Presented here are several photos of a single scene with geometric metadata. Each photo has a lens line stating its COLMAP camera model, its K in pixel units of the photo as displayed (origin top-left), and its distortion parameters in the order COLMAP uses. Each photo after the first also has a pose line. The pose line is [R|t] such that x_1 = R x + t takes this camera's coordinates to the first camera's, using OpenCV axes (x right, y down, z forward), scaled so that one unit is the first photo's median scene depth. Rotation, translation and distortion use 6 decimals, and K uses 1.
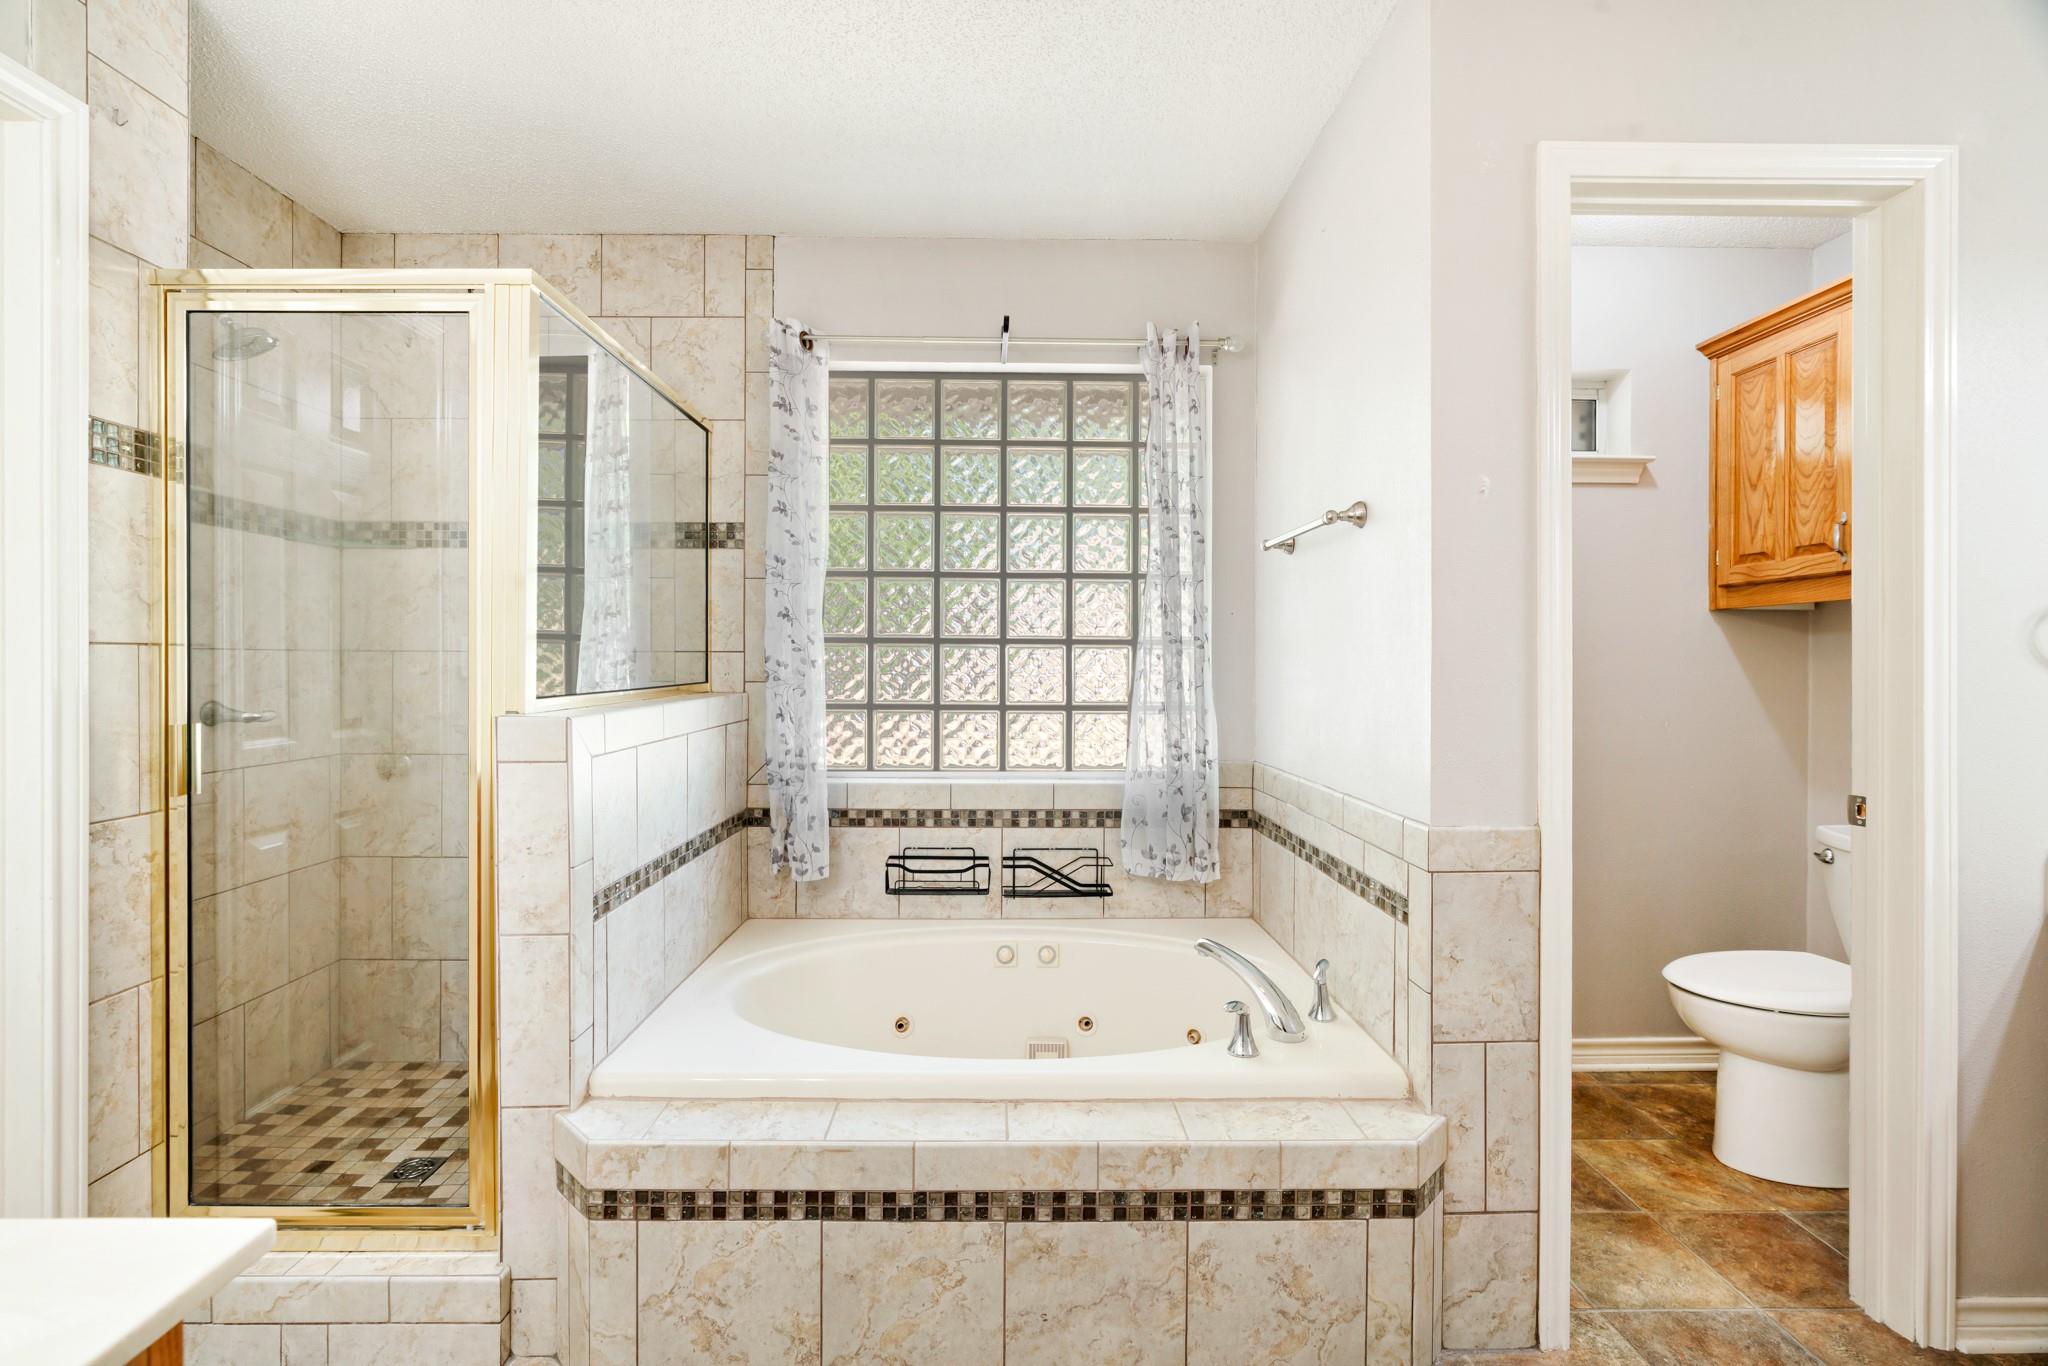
lens RADIAL K [[921.2, 0, 1018.5], [0, 921.2, 666.7], [0, 0, 1]] dist [-0.007853, 0.003335]
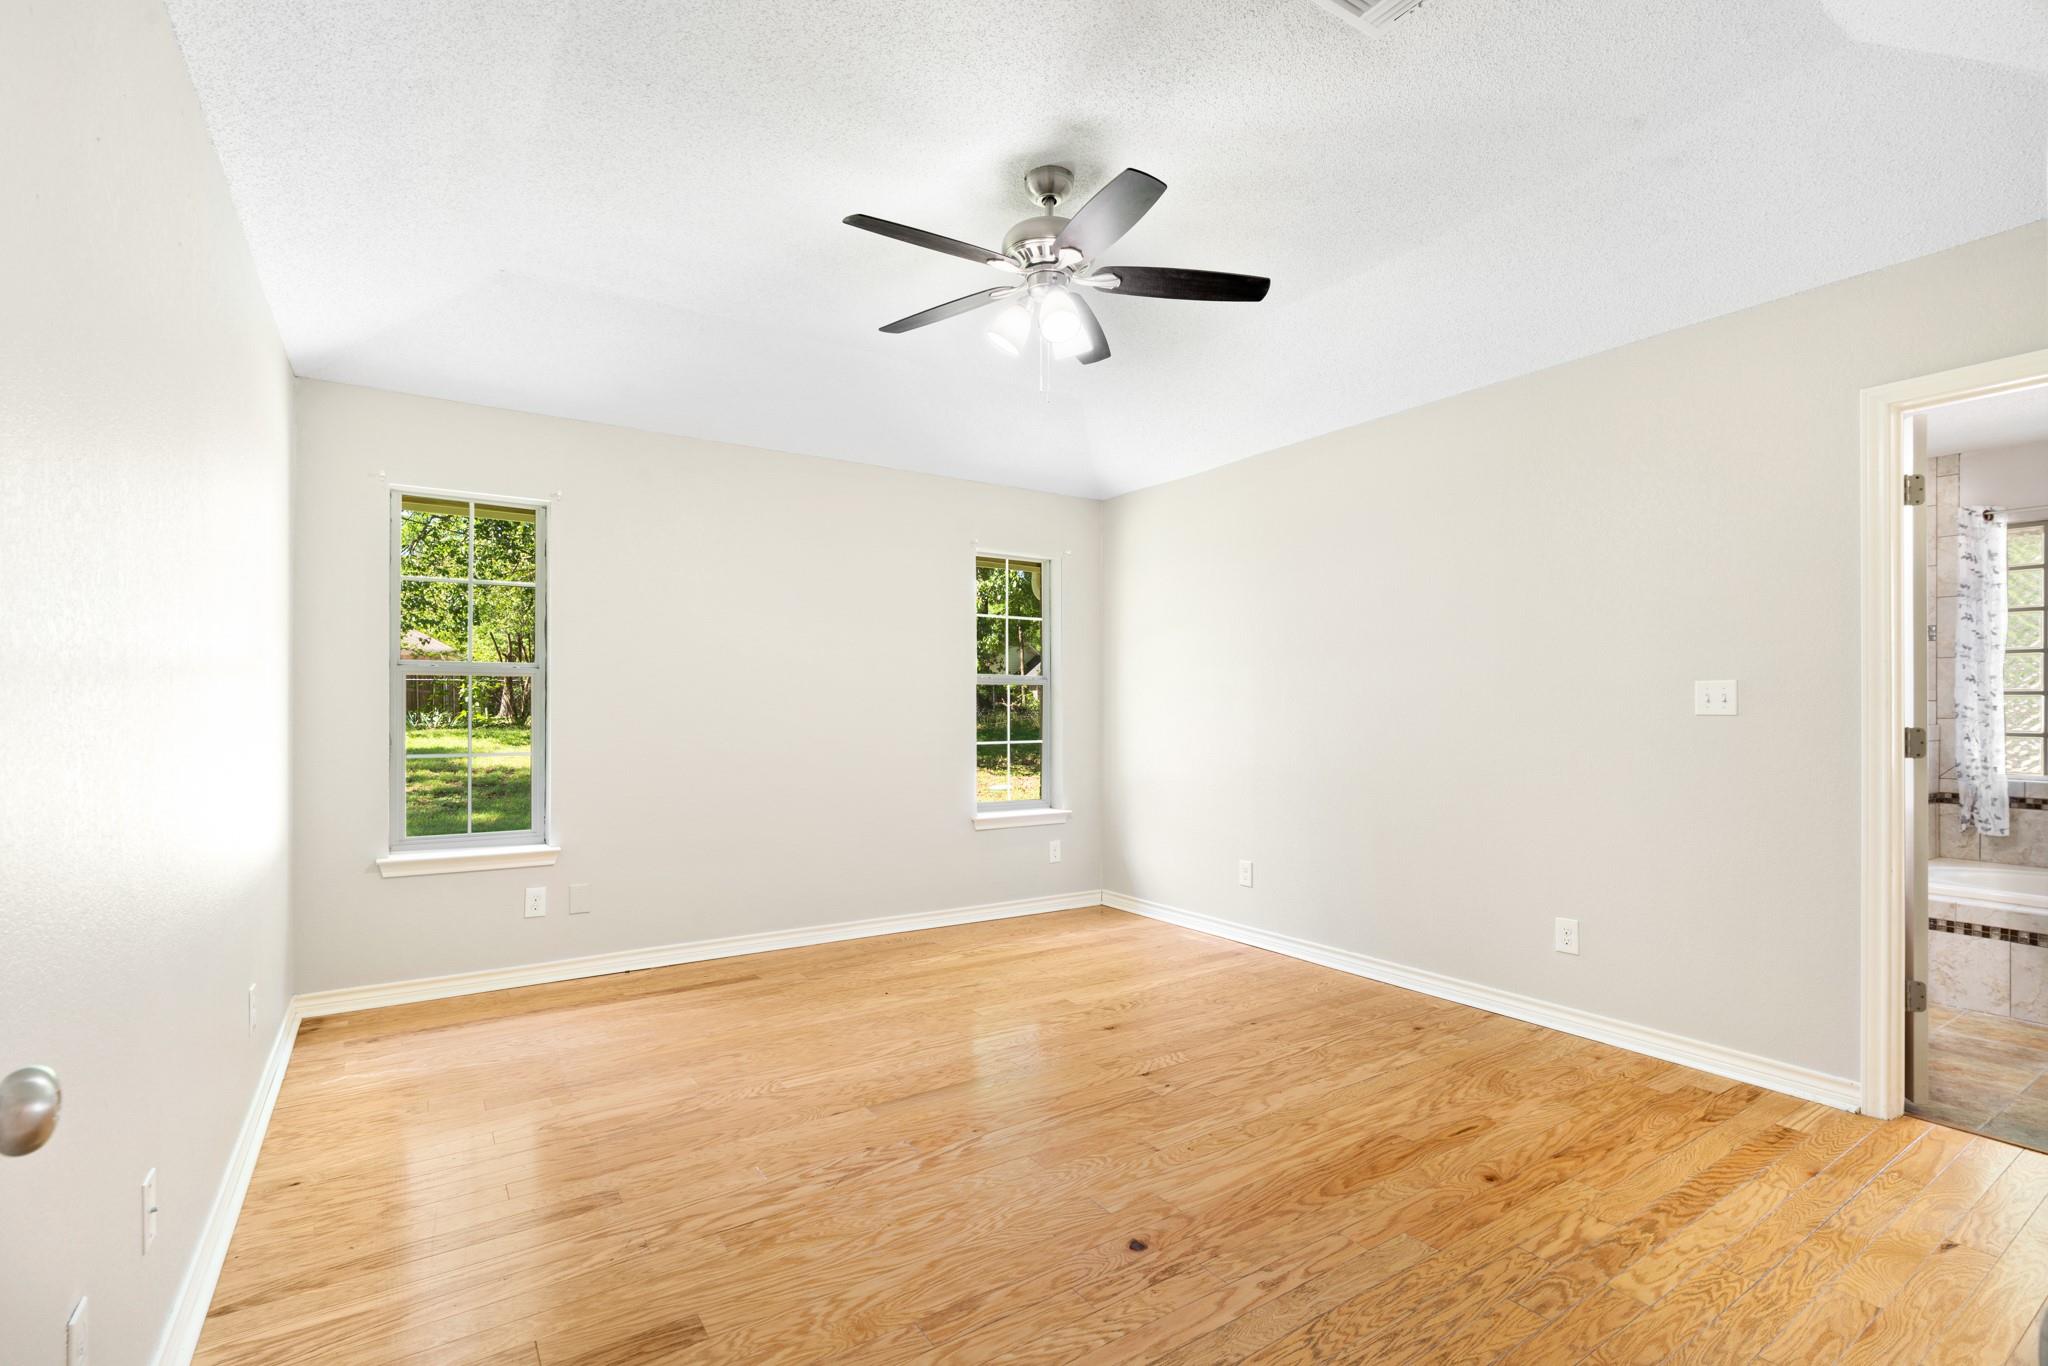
lens RADIAL K [[921.2, 0, 1014.3], [0, 921.2, 697.0], [0, 0, 1]] dist [-0.007853, 0.003335]
pose [[0.527049, -0.004475, -0.849823, 0.255411], [-0.007358, 0.999925, -0.009828, 0.006560], [0.849803, 0.011433, 0.526976, -1.400696]]
